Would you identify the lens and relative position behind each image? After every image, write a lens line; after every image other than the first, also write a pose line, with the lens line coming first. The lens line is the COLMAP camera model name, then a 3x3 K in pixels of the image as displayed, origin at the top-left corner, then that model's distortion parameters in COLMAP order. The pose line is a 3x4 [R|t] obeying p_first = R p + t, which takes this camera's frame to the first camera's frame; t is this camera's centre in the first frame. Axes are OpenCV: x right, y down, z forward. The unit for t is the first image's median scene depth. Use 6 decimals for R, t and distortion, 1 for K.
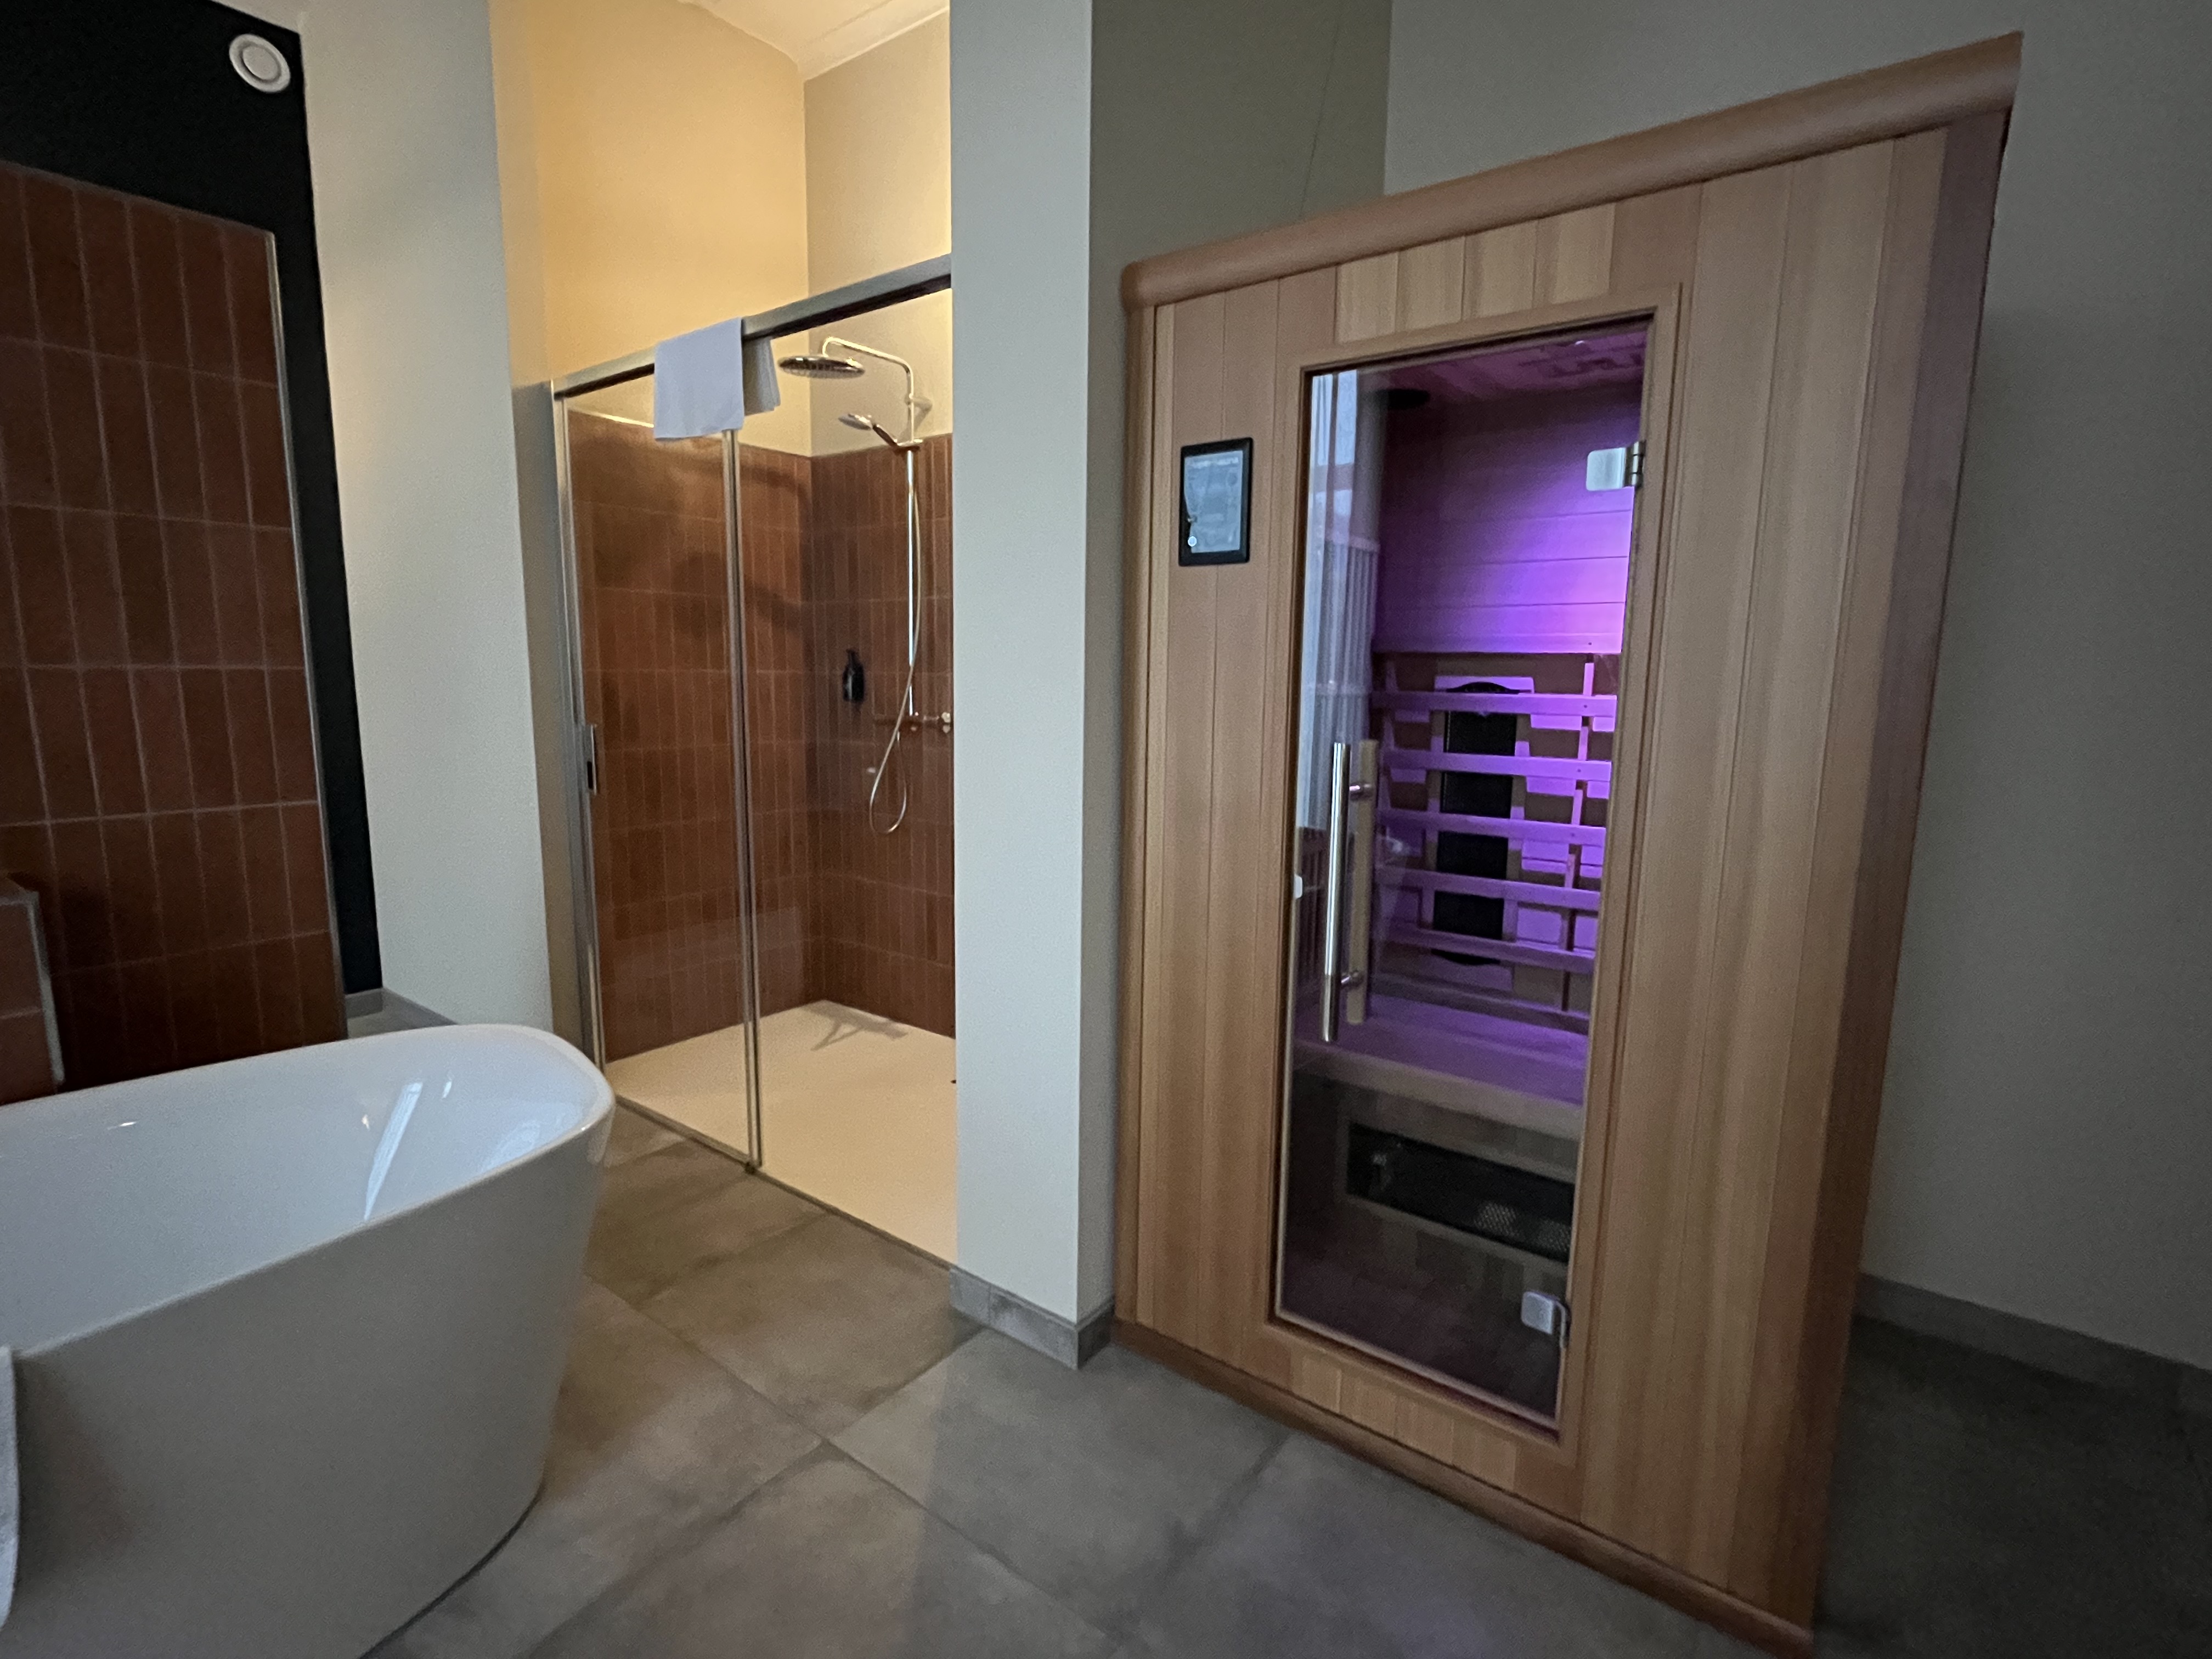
lens RADIAL K [[1054.8, 0, 1106.0], [0, 1054.8, 829.5], [0, 0, 1]] dist [-0.003403, -0.000598]
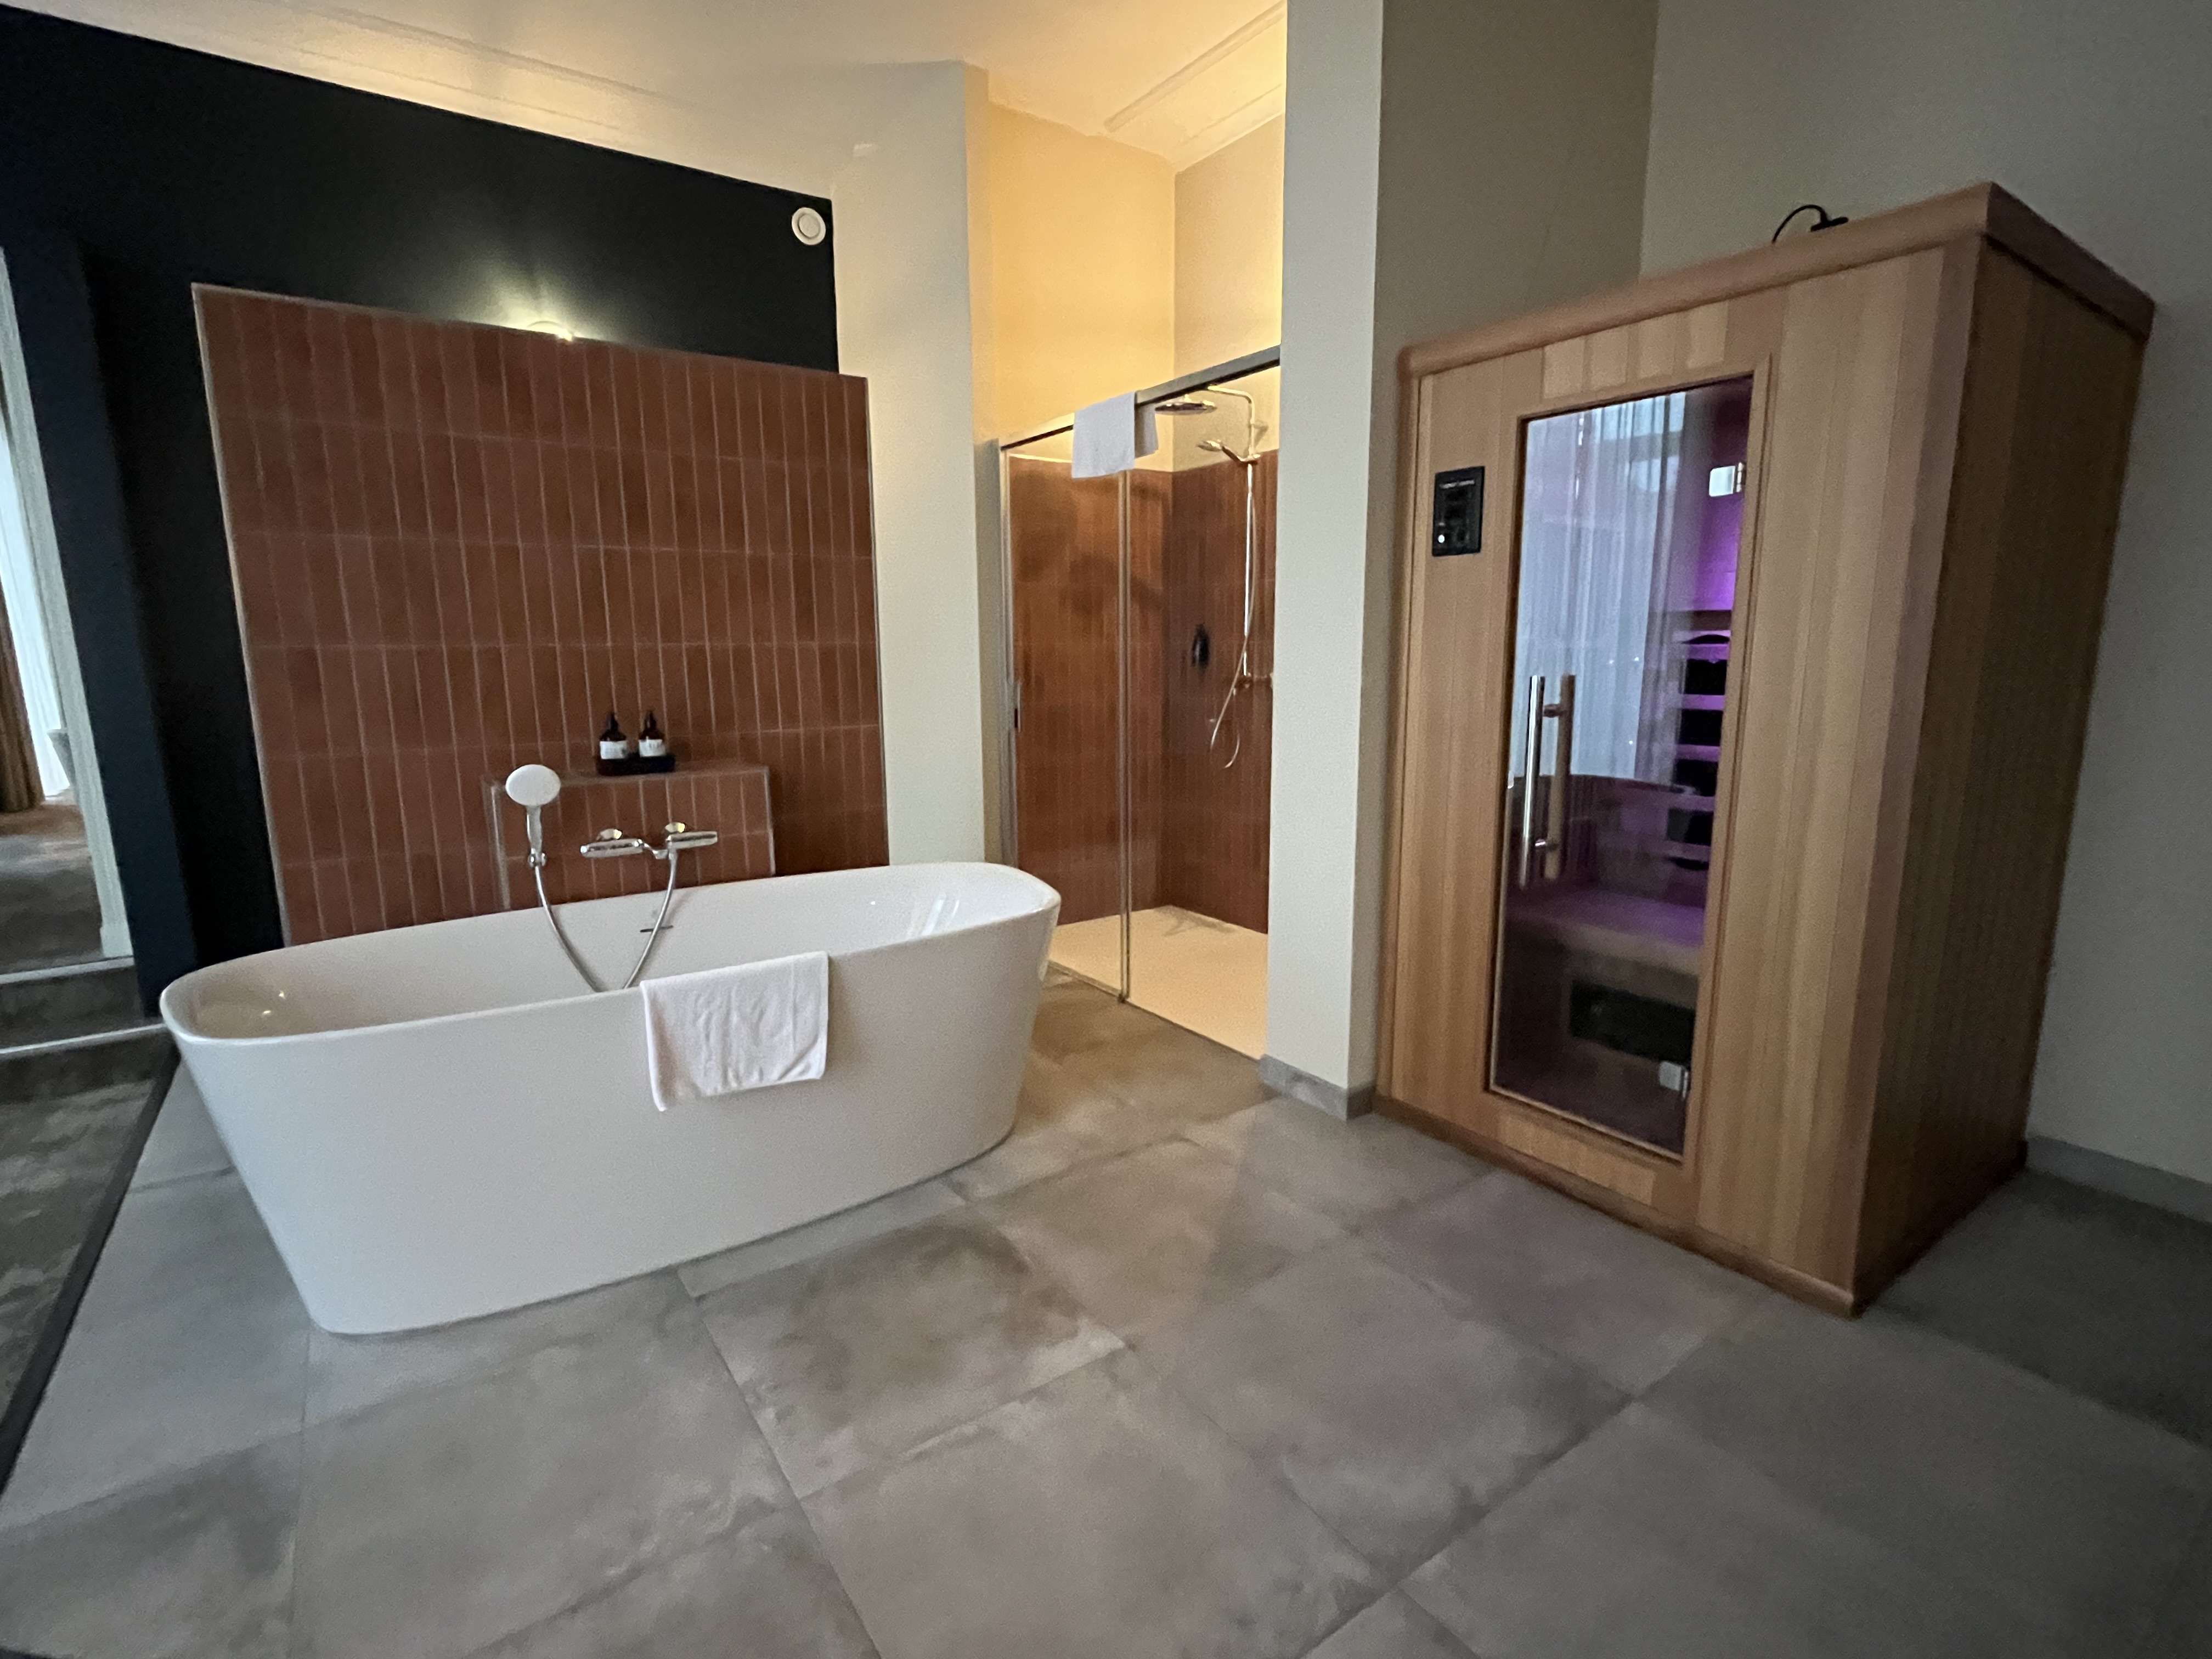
lens RADIAL K [[1054.8, 0, 1106.0], [0, 1054.8, 829.5], [0, 0, 1]] dist [-0.003403, -0.000598]
pose [[0.951647, 0.031692, -0.305556, 0.072661], [-0.024594, 0.999331, 0.027053, 0.070478], [0.306209, -0.018230, 0.951790, -0.383894]]
